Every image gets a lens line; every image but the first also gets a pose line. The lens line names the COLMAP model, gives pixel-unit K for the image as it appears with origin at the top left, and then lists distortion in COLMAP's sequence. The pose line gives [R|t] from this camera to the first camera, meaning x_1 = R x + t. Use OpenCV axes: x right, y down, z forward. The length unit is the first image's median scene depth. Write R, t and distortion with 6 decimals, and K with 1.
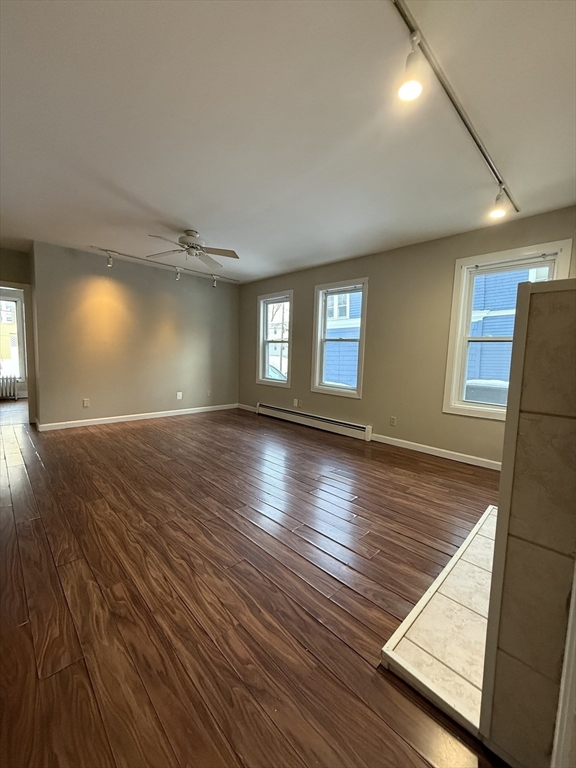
lens RADIAL K [[306.3, 0, 289.8], [0, 306.3, 382.8], [0, 0, 1]] dist [-0.000906, -0.000201]
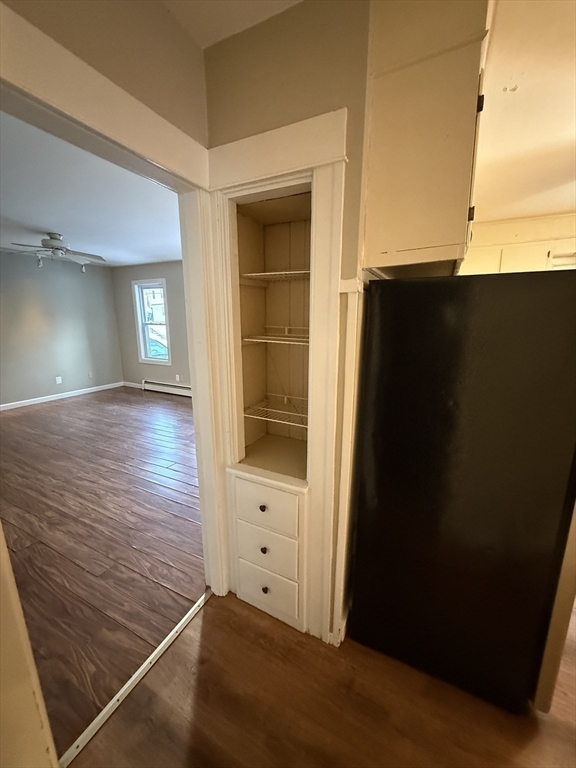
lens RADIAL K [[306.3, 0, 290.3], [0, 306.3, 383.9], [0, 0, 1]] dist [-0.000906, -0.000201]
pose [[0.945117, -0.088598, 0.314490, 0.088936], [0.049016, 0.990087, 0.131624, -0.070849], [-0.323034, -0.108985, 0.940091, -0.379328]]
